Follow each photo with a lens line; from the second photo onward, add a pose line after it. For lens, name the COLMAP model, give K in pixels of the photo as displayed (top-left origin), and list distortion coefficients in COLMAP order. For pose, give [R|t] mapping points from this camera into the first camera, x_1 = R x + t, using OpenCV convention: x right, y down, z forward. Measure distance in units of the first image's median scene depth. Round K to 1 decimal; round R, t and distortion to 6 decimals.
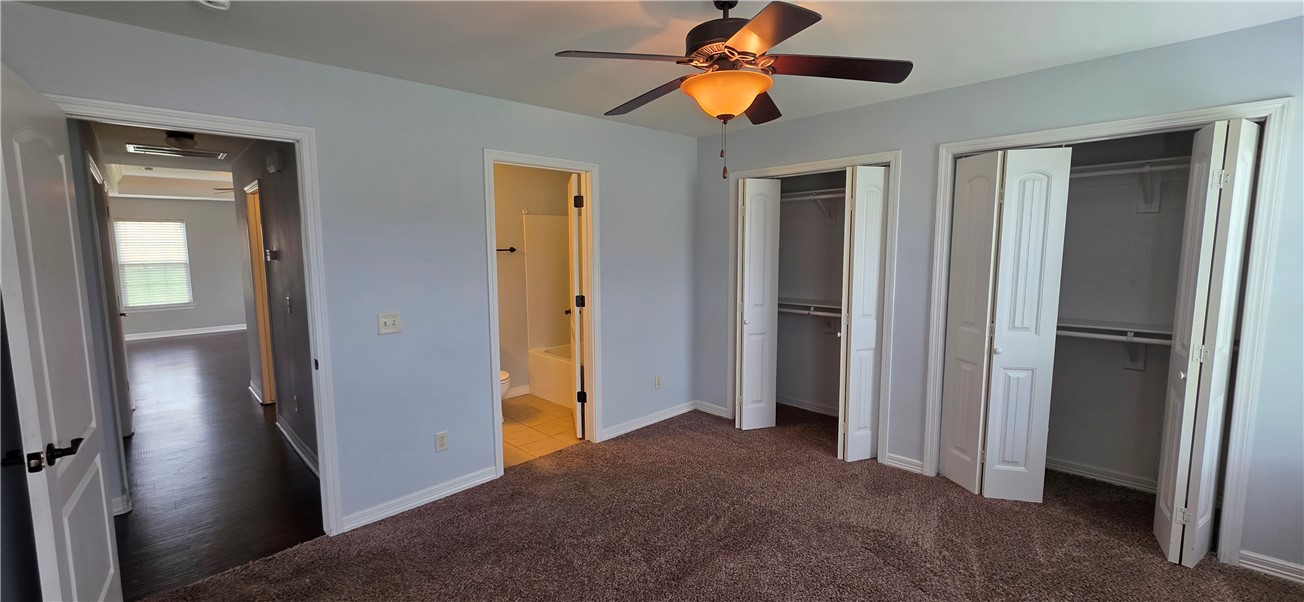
lens RADIAL K [[517.8, 0, 652.5], [0, 517.8, 307.7], [0, 0, 1]] dist [0.001197, -0.000058]
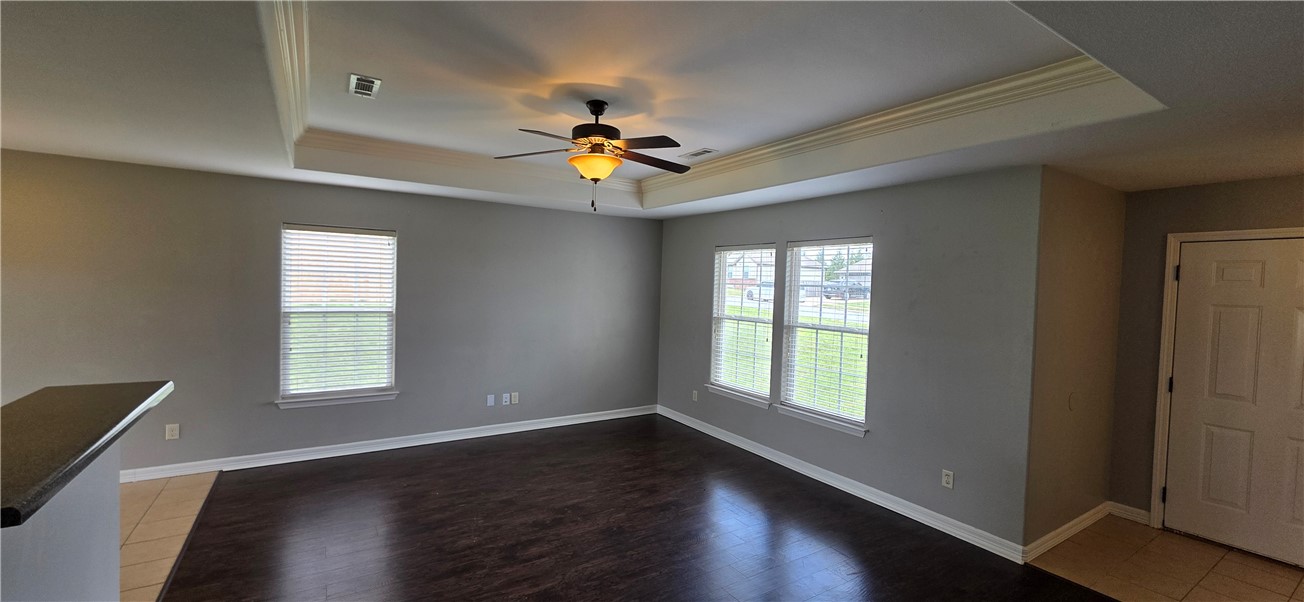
lens RADIAL K [[517.8, 0, 652.3], [0, 517.8, 294.8], [0, 0, 1]] dist [0.001197, -0.000058]
pose [[0.978189, 0.043103, -0.203197, -0.546799], [-0.060730, 0.994836, -0.081324, -0.078734], [0.198642, 0.091891, 0.975755, 0.550064]]
